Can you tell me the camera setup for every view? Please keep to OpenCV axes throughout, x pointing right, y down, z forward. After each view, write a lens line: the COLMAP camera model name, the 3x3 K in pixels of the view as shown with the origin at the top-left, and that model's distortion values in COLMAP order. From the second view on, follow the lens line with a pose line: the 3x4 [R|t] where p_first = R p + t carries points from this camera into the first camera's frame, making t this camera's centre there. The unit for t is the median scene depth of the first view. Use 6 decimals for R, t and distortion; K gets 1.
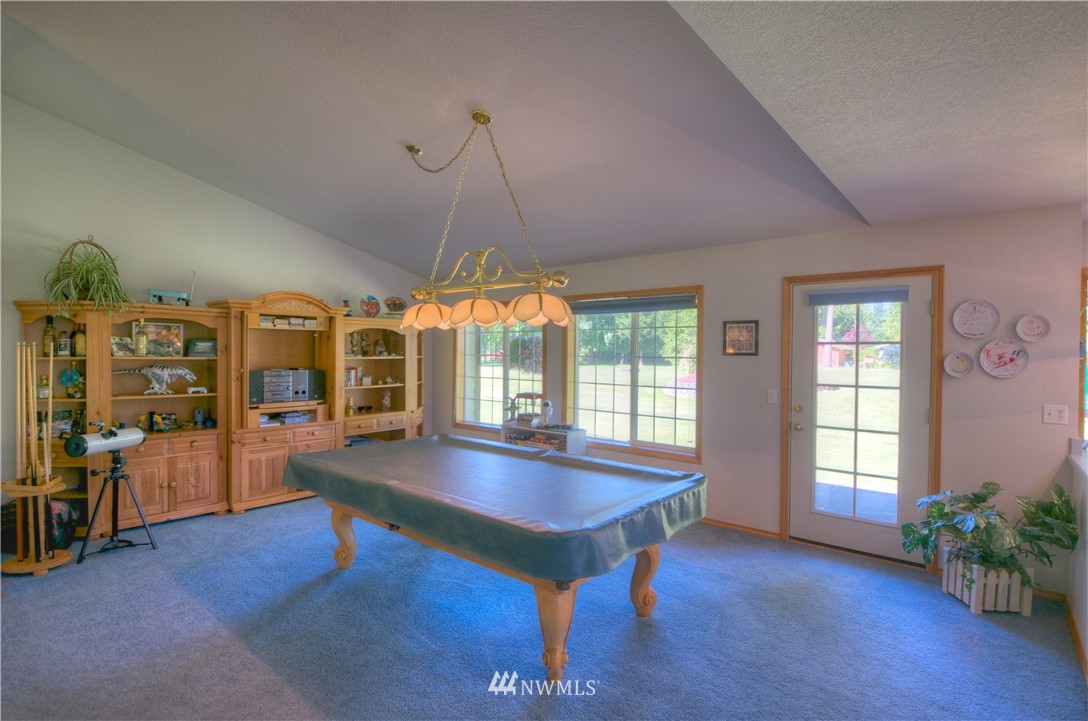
lens RADIAL K [[531.5, 0, 541.4], [0, 531.5, 358.6], [0, 0, 1]] dist [-0.013587, -0.006355]
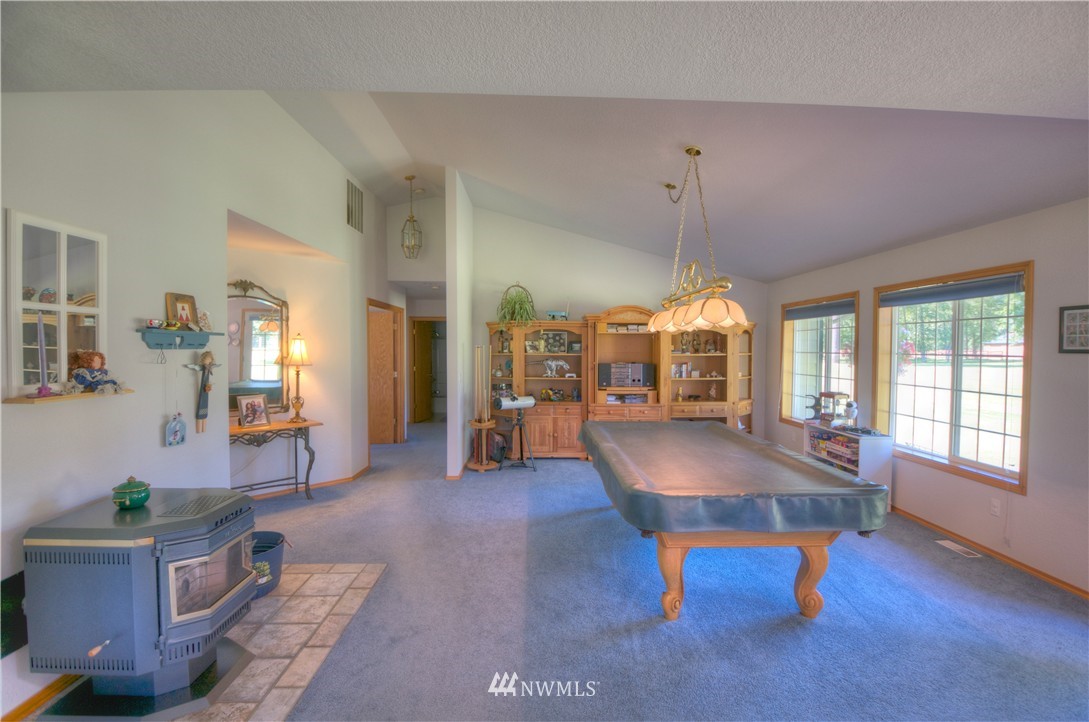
lens RADIAL K [[487.6, 0, 547.3], [0, 487.6, 358.9], [0, 0, 1]] dist [-0.003042, -0.004470]
pose [[0.663261, 0.010638, -0.748312, 0.335705], [-0.006813, 0.999943, 0.008176, 0.001017], [0.748357, -0.000325, 0.663296, 0.022731]]
